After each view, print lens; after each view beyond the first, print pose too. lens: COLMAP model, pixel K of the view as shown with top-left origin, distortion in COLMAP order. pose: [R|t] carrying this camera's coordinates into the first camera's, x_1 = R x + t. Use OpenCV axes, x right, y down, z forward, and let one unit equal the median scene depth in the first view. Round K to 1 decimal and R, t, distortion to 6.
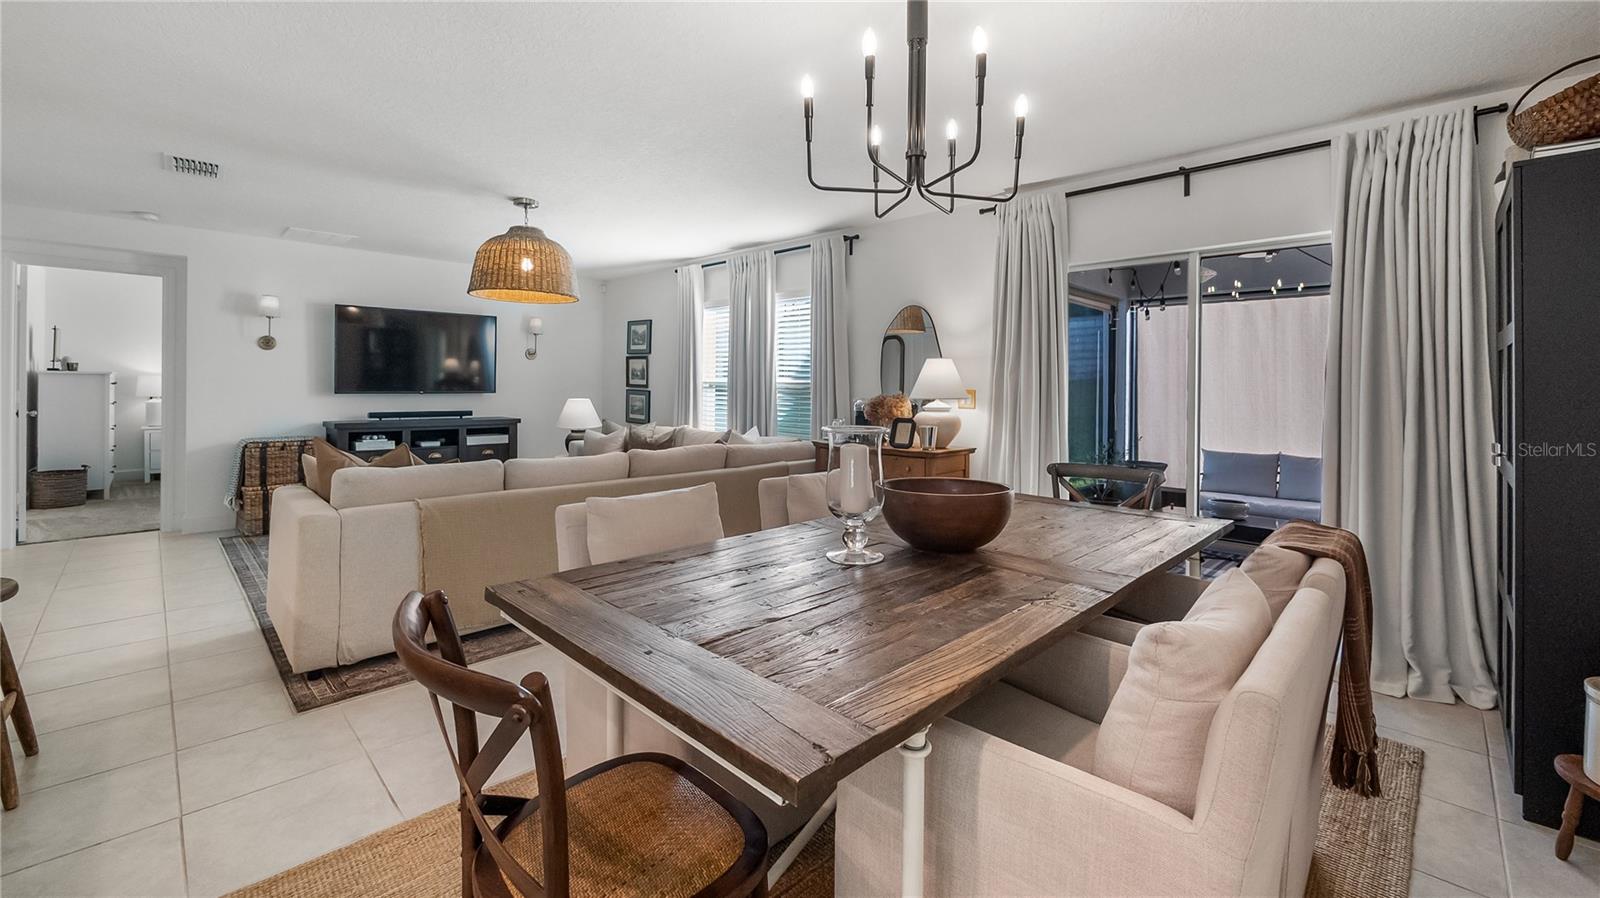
lens RADIAL K [[640.7, 0, 795.3], [0, 640.7, 388.4], [0, 0, 1]] dist [-0.001852, 0.000273]
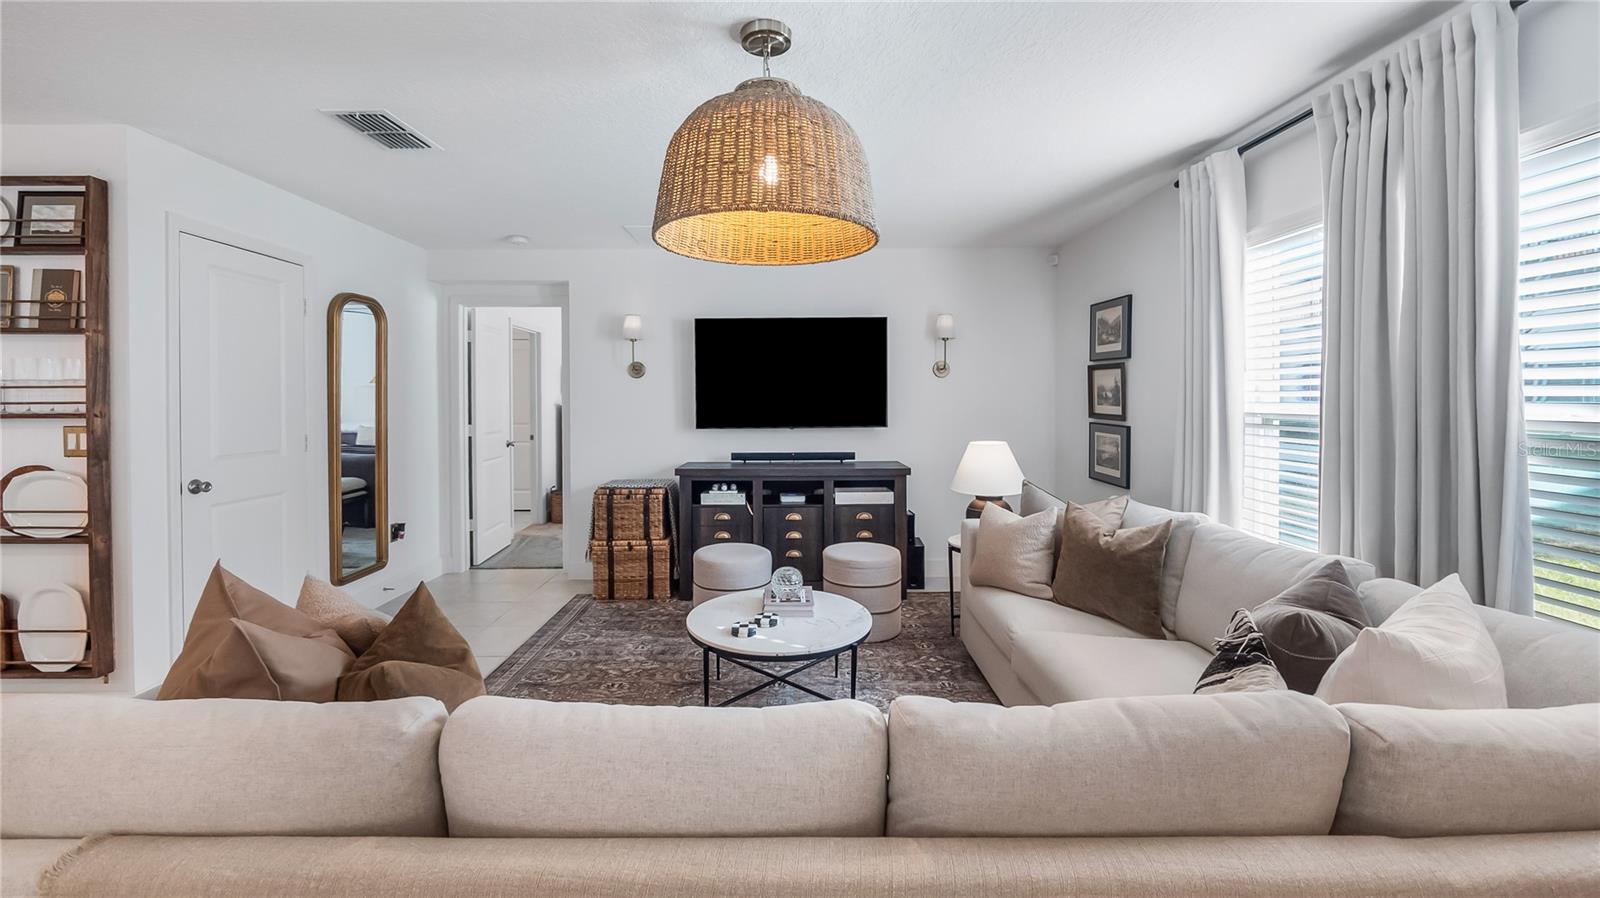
lens RADIAL K [[640.7, 0, 792.0], [0, 640.7, 404.7], [0, 0, 1]] dist [-0.001852, 0.000273]
pose [[0.715761, -0.009904, -0.698275, -0.064117], [0.007829, 0.999950, -0.006157, -0.016343], [0.698301, -0.001060, 0.715803, 0.500194]]
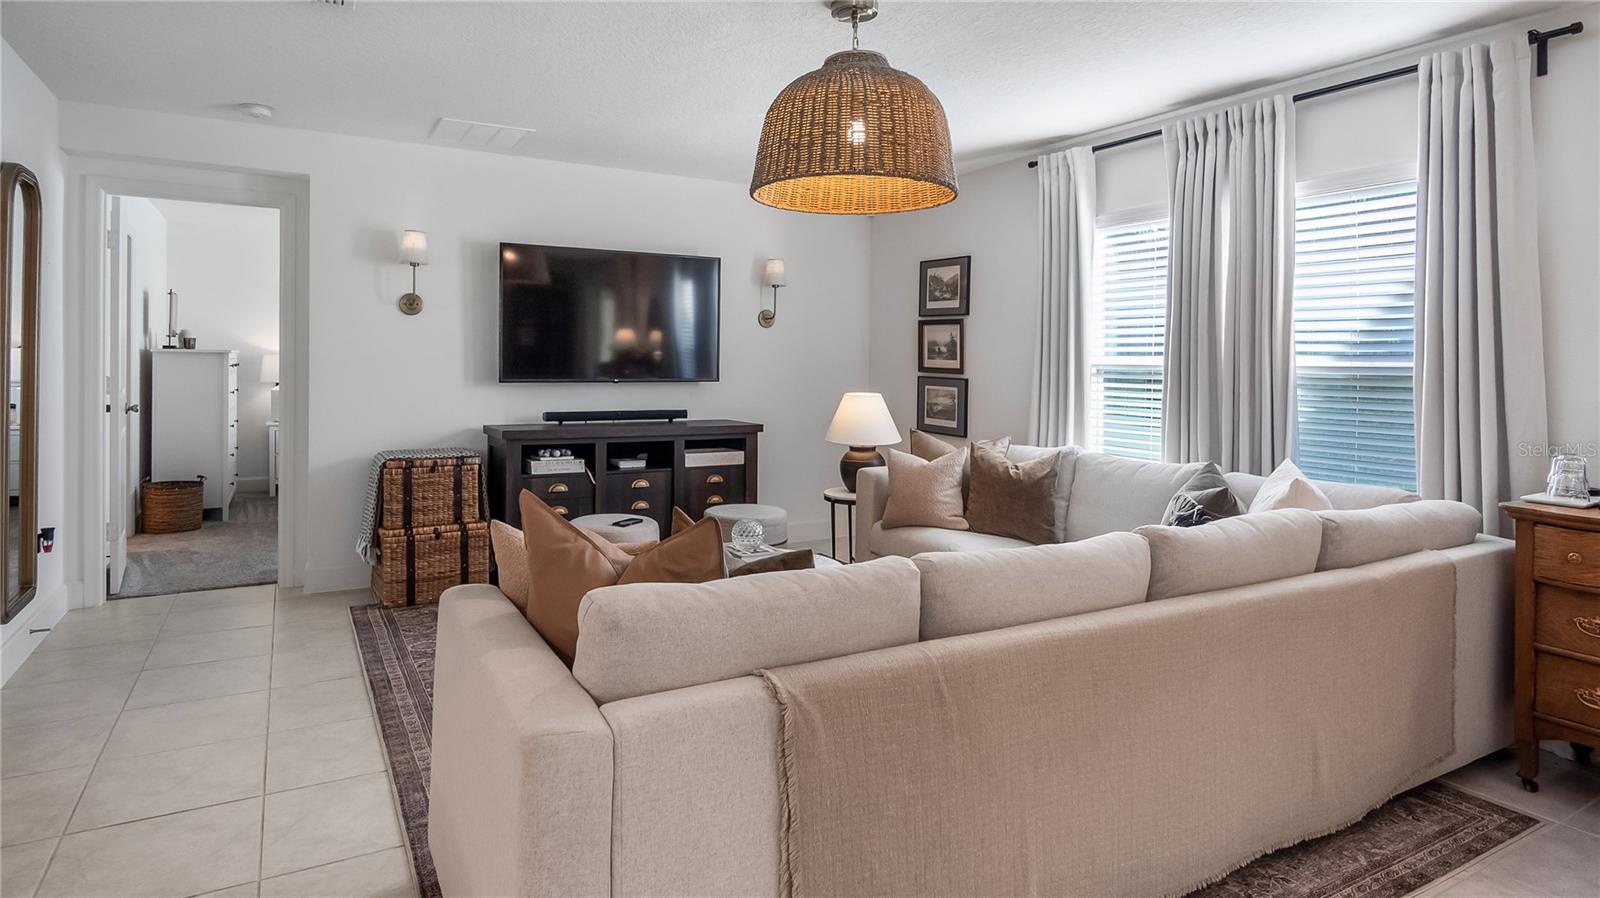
lens RADIAL K [[866.4, 0, 773.8], [0, 866.4, 376.6], [0, 0, 1]] dist [0.000534, -0.001504]
pose [[0.961155, 0.004520, -0.275972, -0.215947], [-0.002418, 0.999965, 0.007957, -0.005248], [0.275998, -0.006981, 0.961133, 0.242063]]
